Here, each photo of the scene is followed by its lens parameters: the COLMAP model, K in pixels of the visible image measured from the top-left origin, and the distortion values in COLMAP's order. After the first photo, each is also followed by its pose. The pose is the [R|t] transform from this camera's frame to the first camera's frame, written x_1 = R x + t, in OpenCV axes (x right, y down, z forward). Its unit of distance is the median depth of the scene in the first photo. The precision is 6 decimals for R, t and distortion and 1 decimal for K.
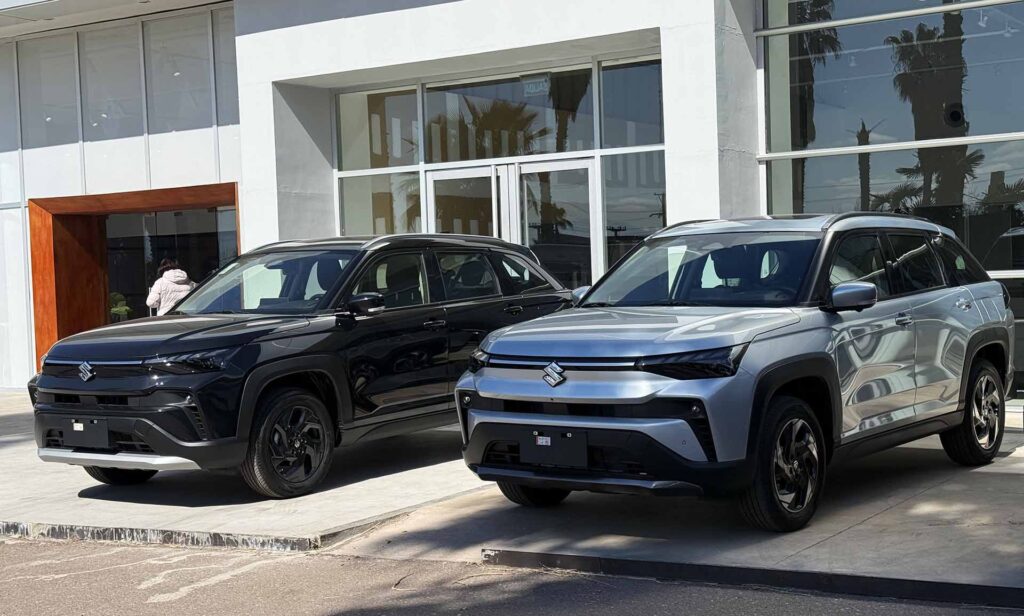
lens RADIAL K [[1426.7, 0, 512.0], [0, 1426.7, 308.0], [0, 0, 1]] dist [0.102506, -0.009981]
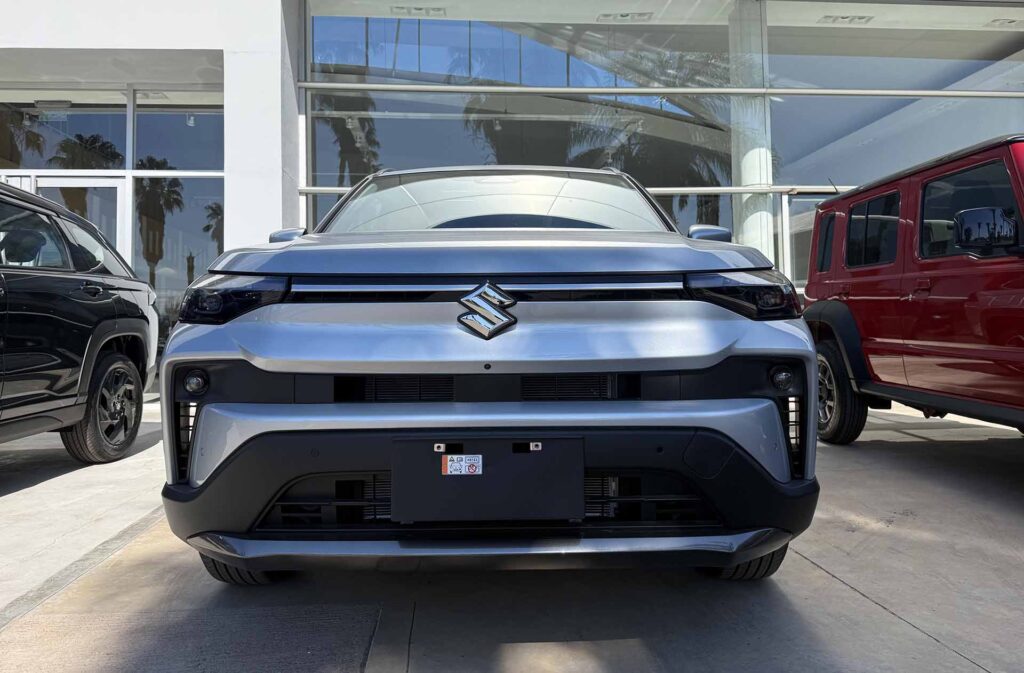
lens RADIAL K [[751.8, 0, 513.2], [0, 751.8, 279.0], [0, 0, 1]] dist [0.084275, -0.115093]
pose [[0.792113, 0.063394, 0.607074, -0.085230], [0.002682, 0.994221, -0.107321, 0.048979], [-0.610369, 0.086639, 0.787365, 0.638908]]
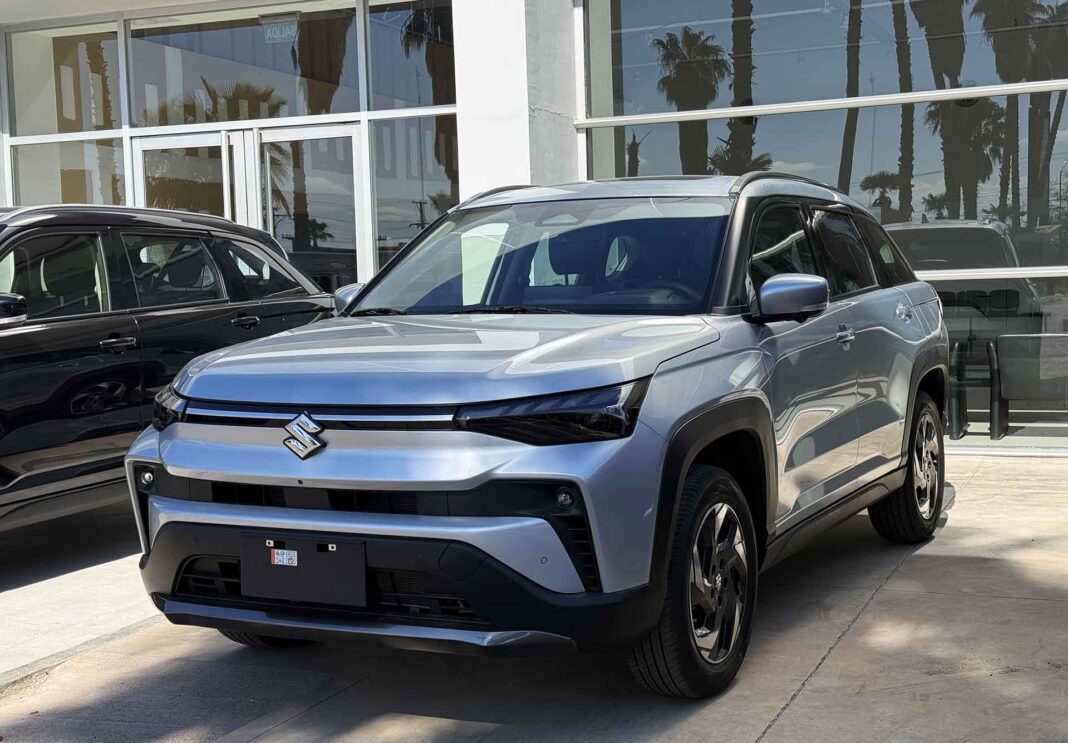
lens RADIAL K [[1477.8, 0, 536.4], [0, 1477.8, 356.8], [0, 0, 1]] dist [0.117669, 0.003010]
pose [[0.983629, -0.004376, 0.180153, 0.011749], [0.000325, 0.999747, 0.022510, 0.002469], [-0.180206, -0.022083, 0.983381, 0.335196]]
